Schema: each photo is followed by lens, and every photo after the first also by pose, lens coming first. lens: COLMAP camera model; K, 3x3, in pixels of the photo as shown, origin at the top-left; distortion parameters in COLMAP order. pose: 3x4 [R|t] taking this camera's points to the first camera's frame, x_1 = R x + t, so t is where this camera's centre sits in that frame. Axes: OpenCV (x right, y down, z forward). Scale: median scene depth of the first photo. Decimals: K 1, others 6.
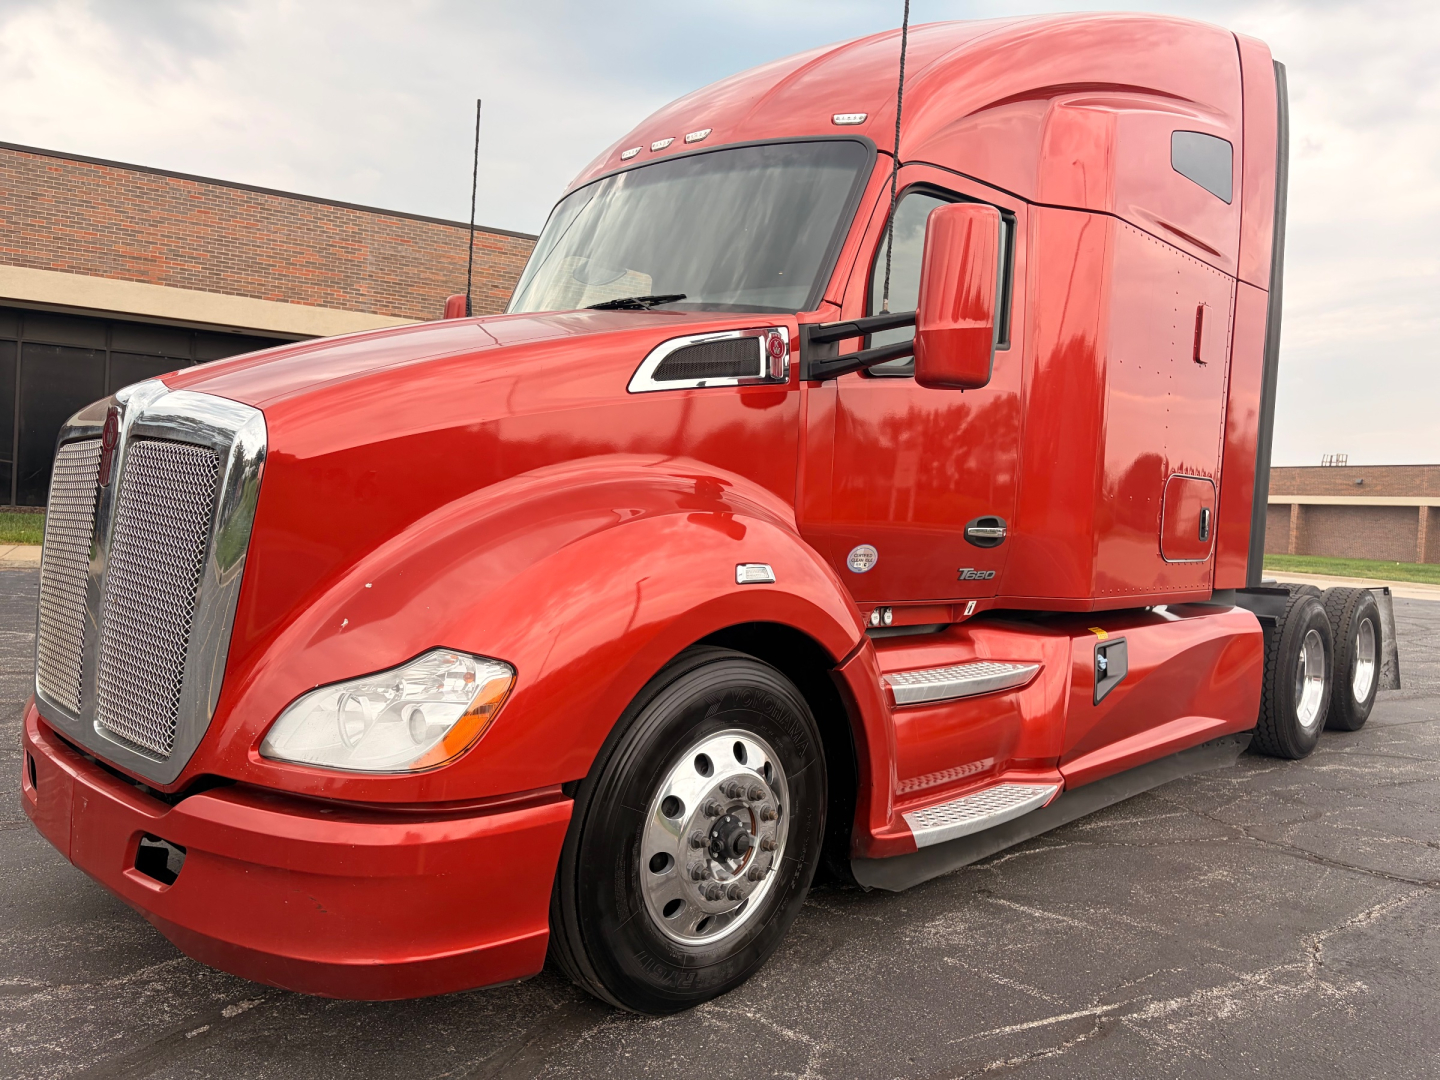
lens RADIAL K [[1120.7, 0, 734.8], [0, 1120.7, 504.9], [0, 0, 1]] dist [0.009819, -0.012798]
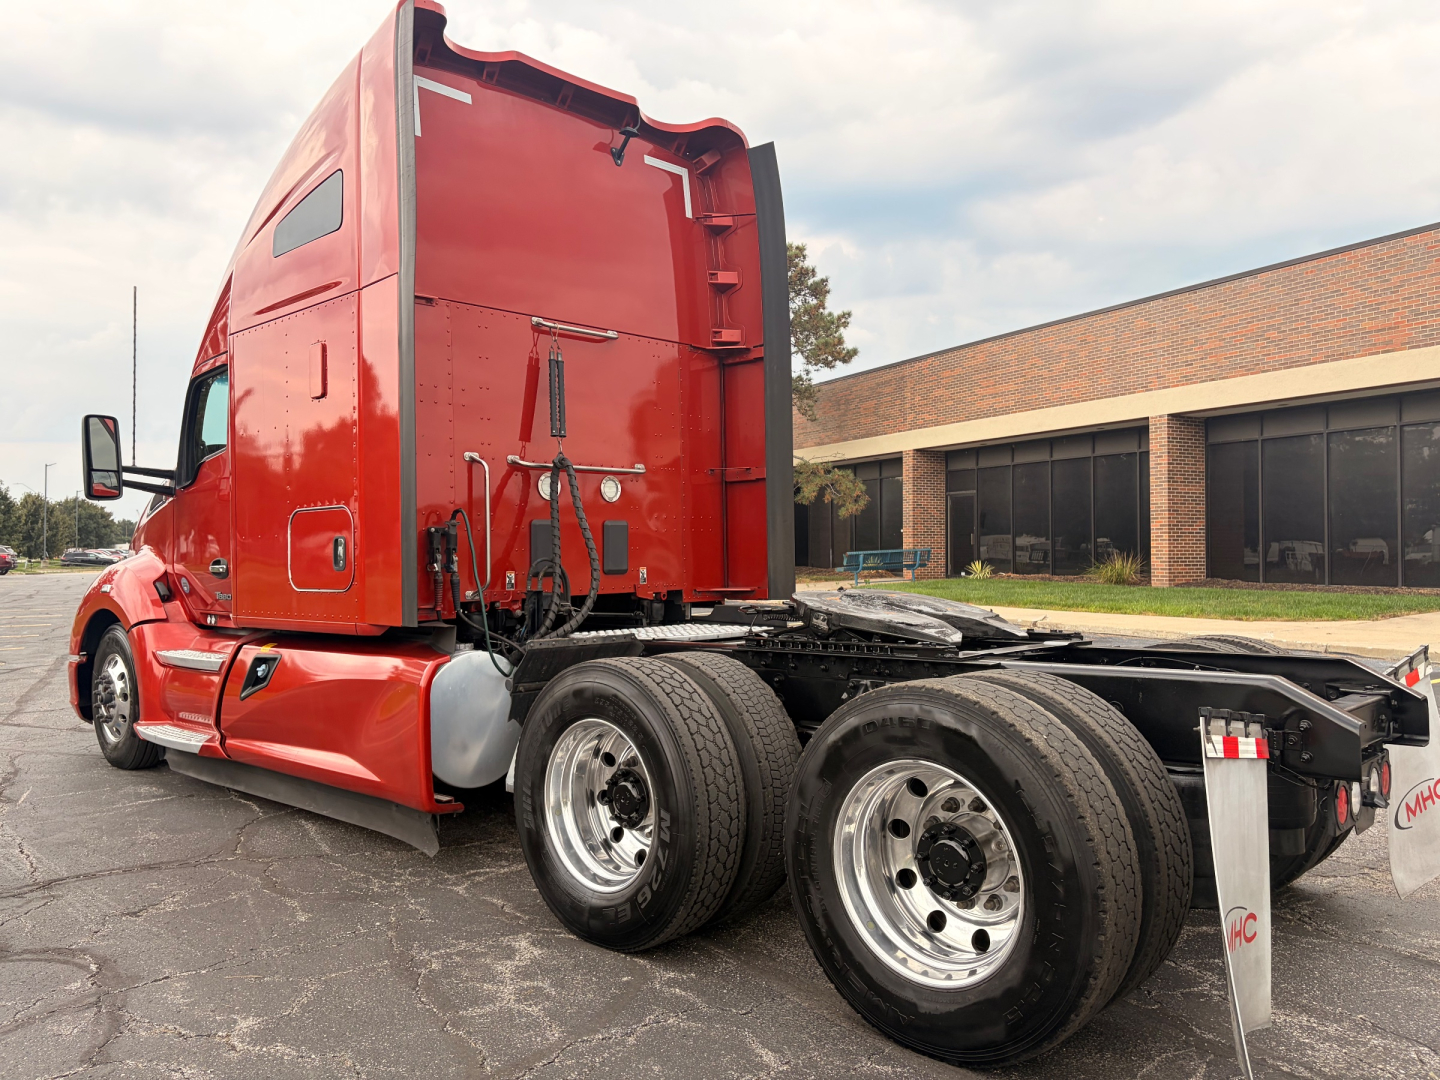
lens RADIAL K [[1120.7, 0, 734.8], [0, 1120.7, 504.9], [0, 0, 1]] dist [0.009819, -0.012798]
pose [[-0.011824, -0.100144, -0.994903, 1.870365], [0.012106, 0.994885, -0.100286, 0.106179], [0.999857, -0.013230, -0.010551, 1.880516]]
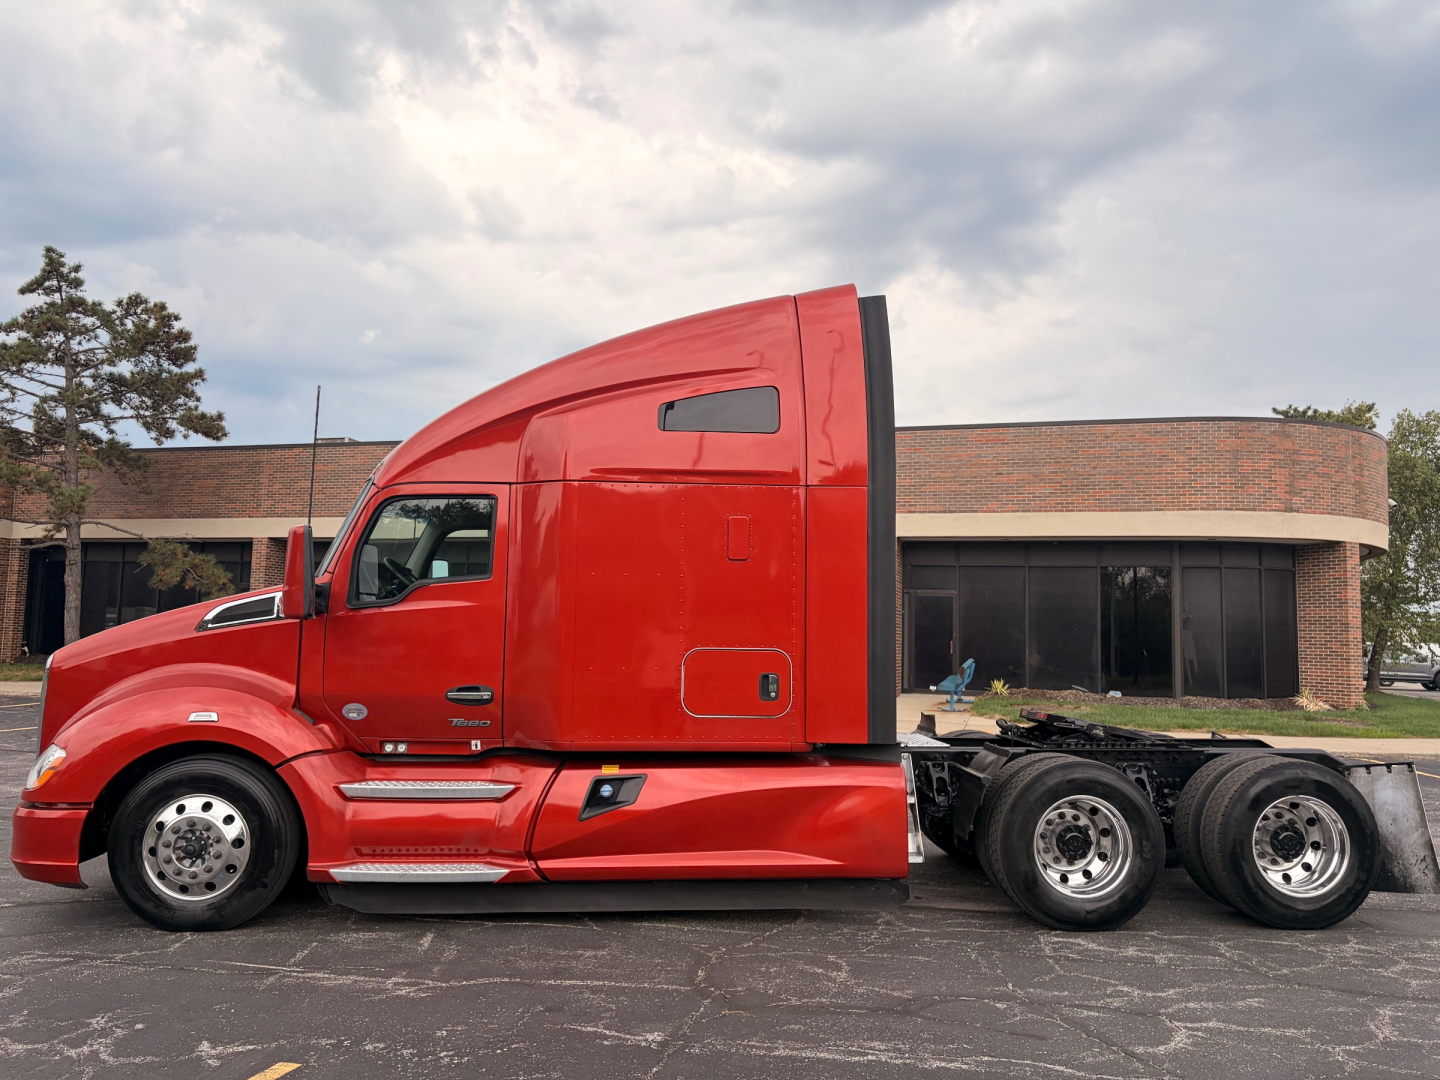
lens RADIAL K [[1120.7, 0, 734.8], [0, 1120.7, 504.9], [0, 0, 1]] dist [0.009819, -0.012798]
pose [[0.728824, -0.121785, -0.673783, 1.665159], [0.021338, 0.987617, -0.155429, 0.013318], [0.684369, 0.098903, 0.722397, 0.099252]]
